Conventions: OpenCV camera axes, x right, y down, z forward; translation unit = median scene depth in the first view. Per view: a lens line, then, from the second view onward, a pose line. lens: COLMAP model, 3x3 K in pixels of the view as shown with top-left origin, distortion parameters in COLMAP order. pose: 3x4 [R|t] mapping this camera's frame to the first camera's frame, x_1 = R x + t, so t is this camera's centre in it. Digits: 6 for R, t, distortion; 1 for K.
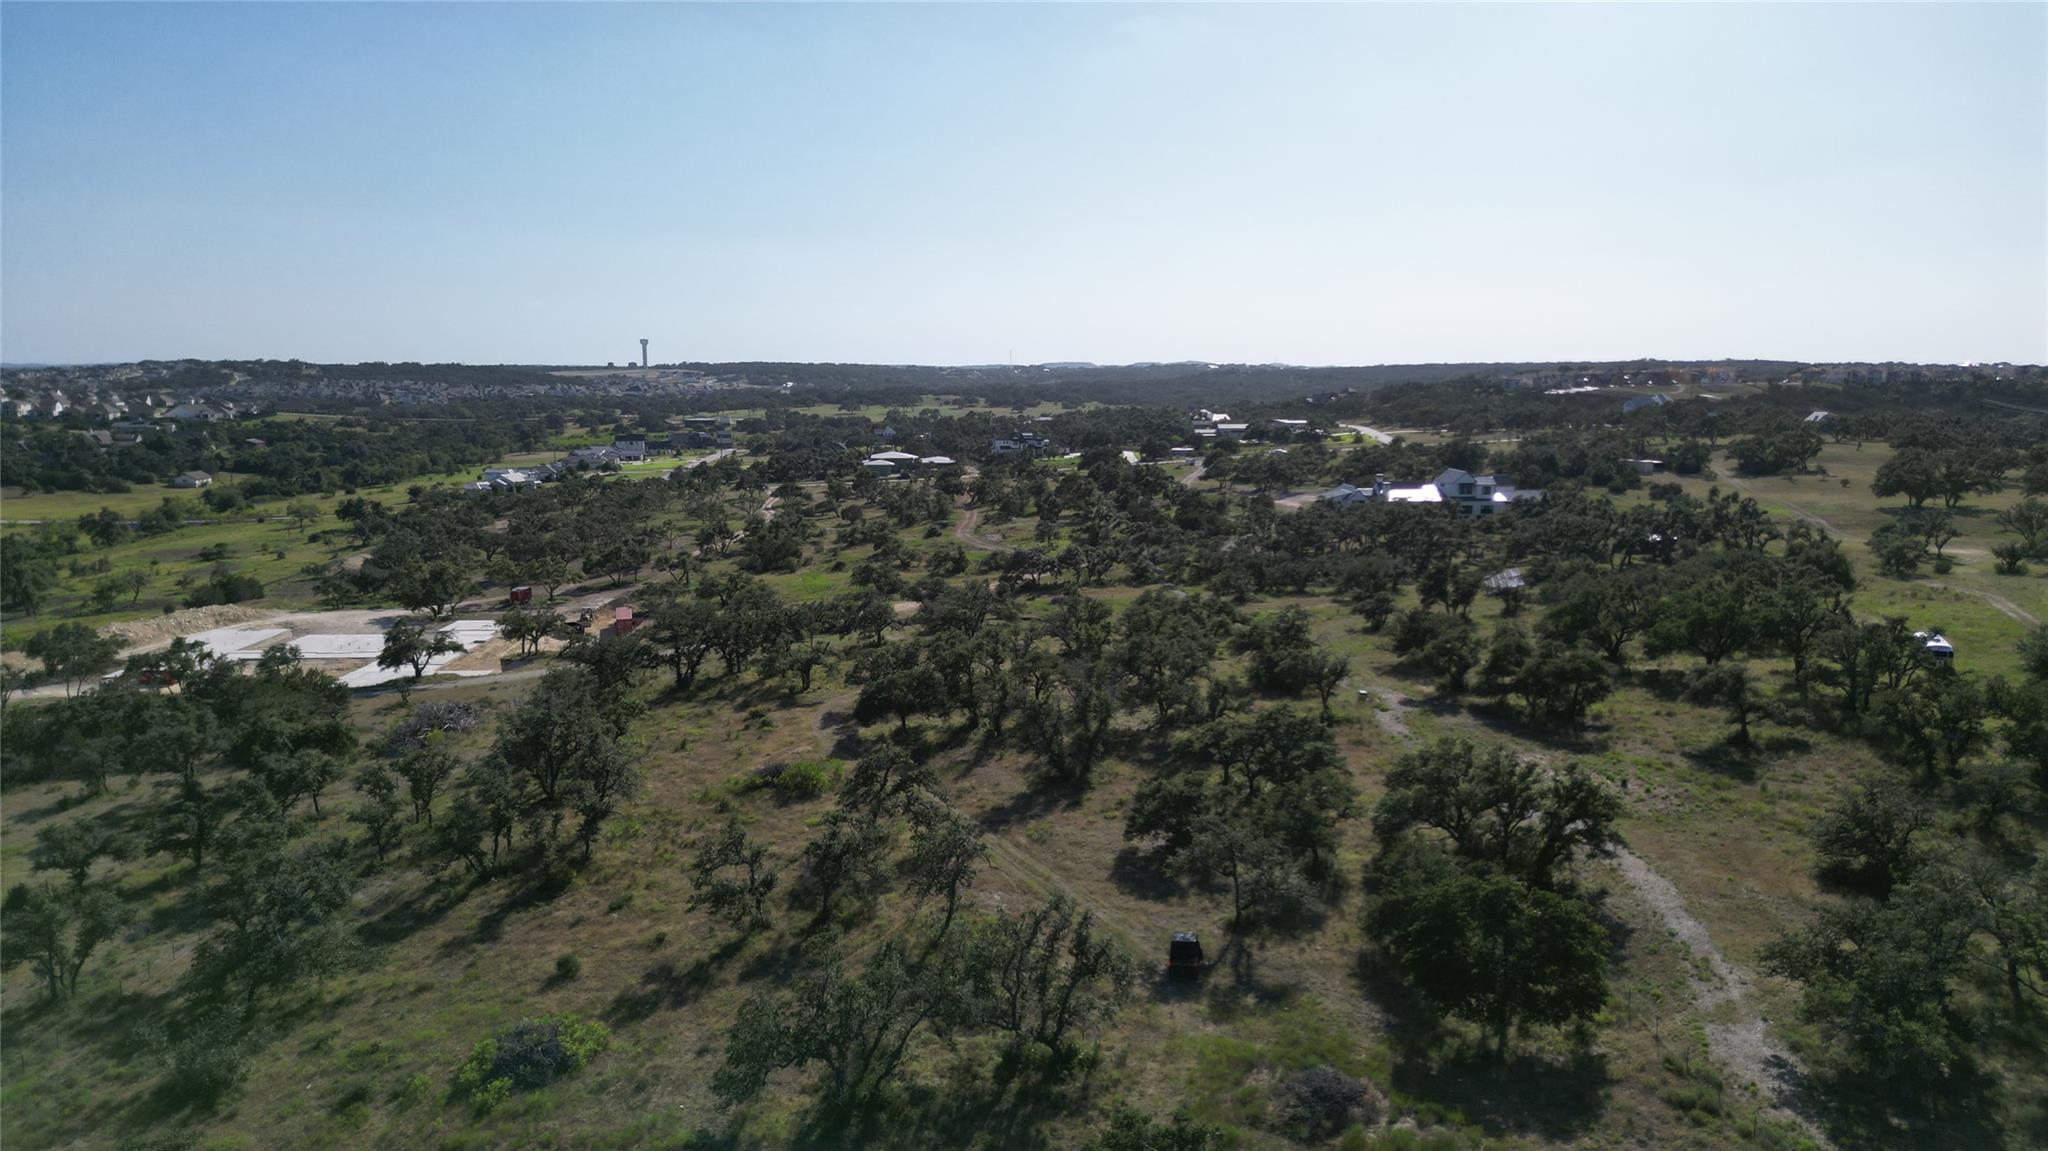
lens RADIAL K [[1485.2, 0, 1024.5], [0, 1485.2, 569.2], [0, 0, 1]] dist [0.082625, -0.071377]
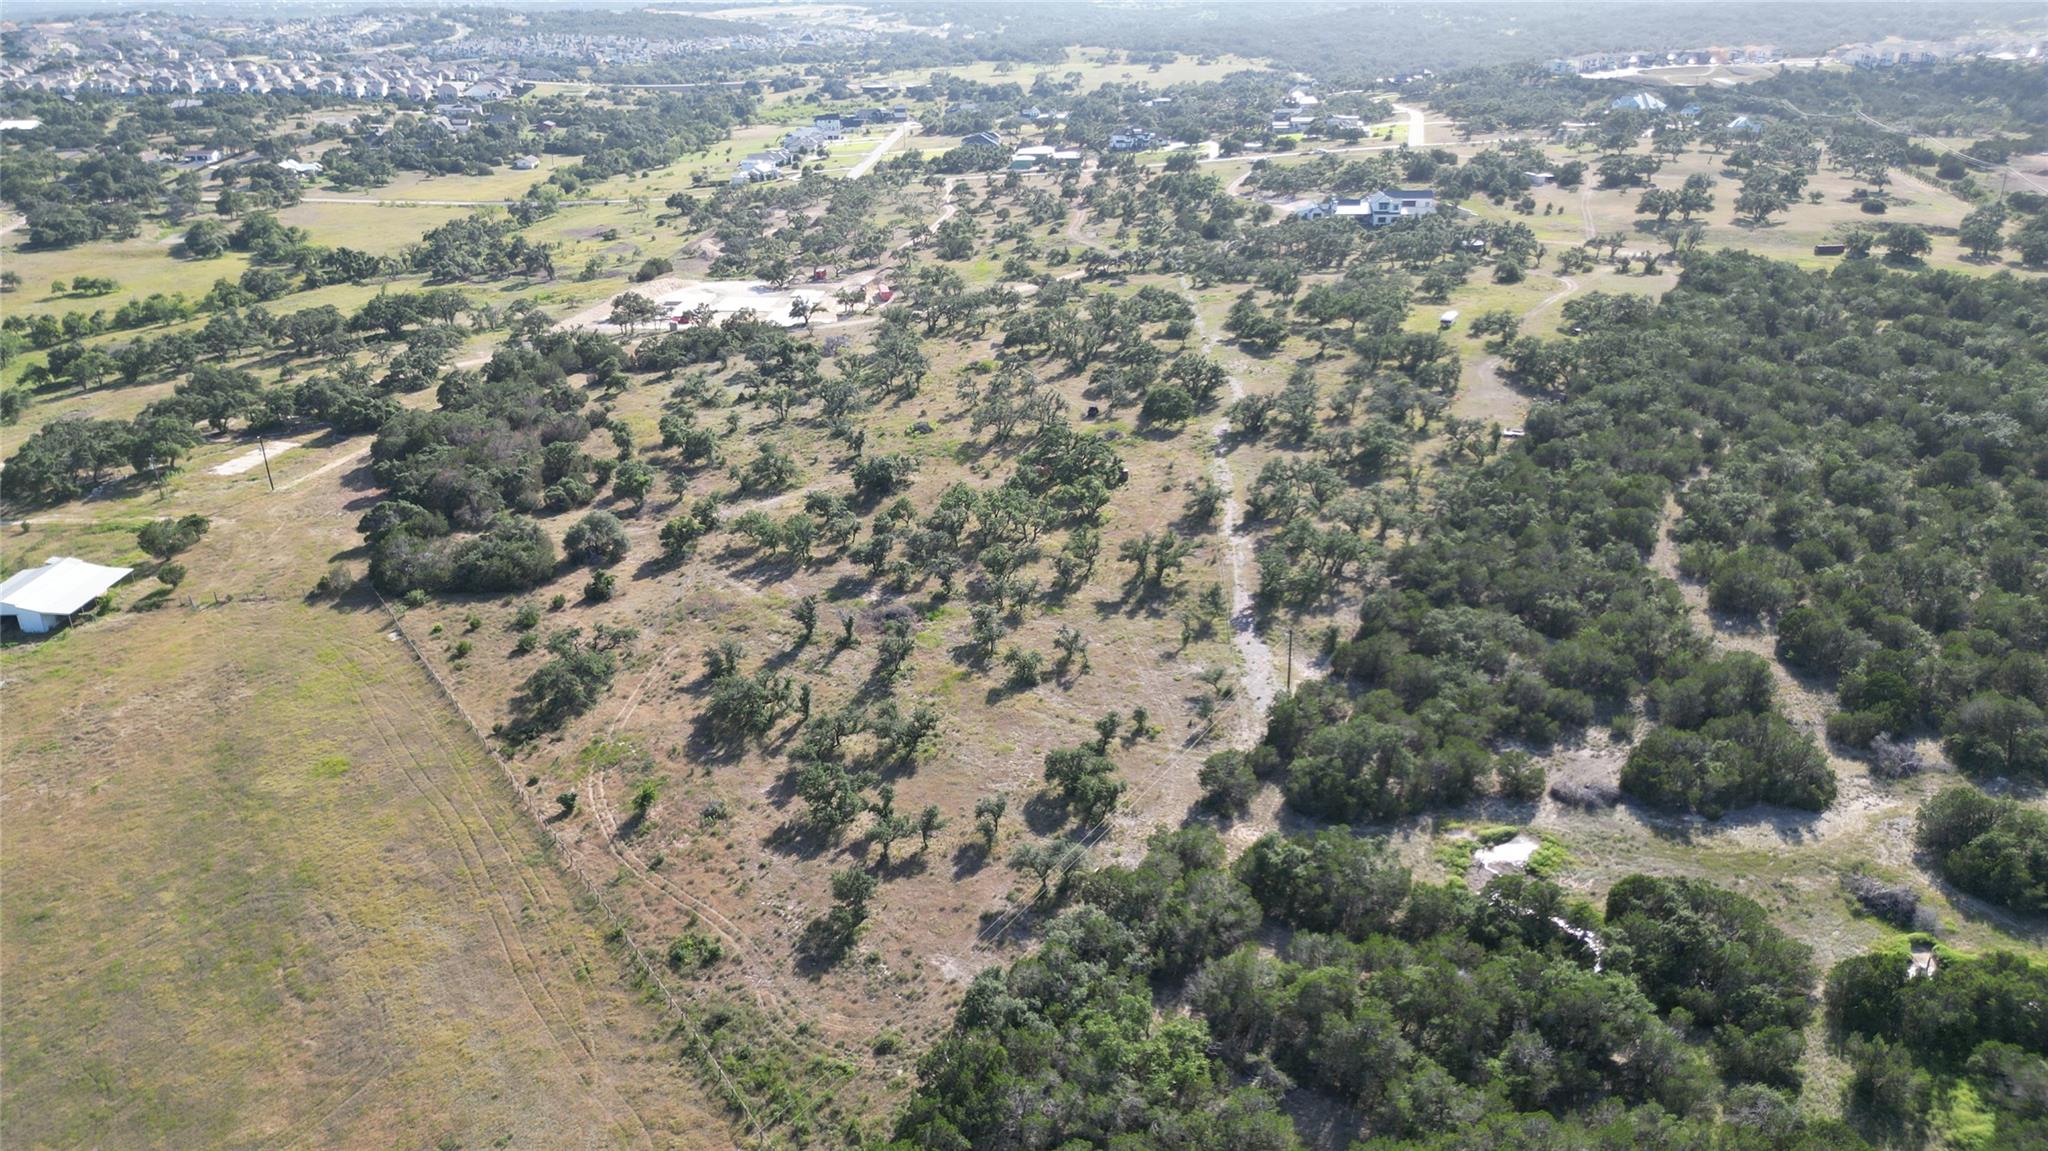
lens RADIAL K [[1485.2, 0, 1029.1], [0, 1485.2, 570.0], [0, 0, 1]] dist [0.082625, -0.071377]
pose [[0.994977, 0.028225, -0.096039, 0.140013], [-0.004030, 0.969941, 0.243307, -0.110992], [0.100020, -0.241698, 0.965183, -1.170266]]
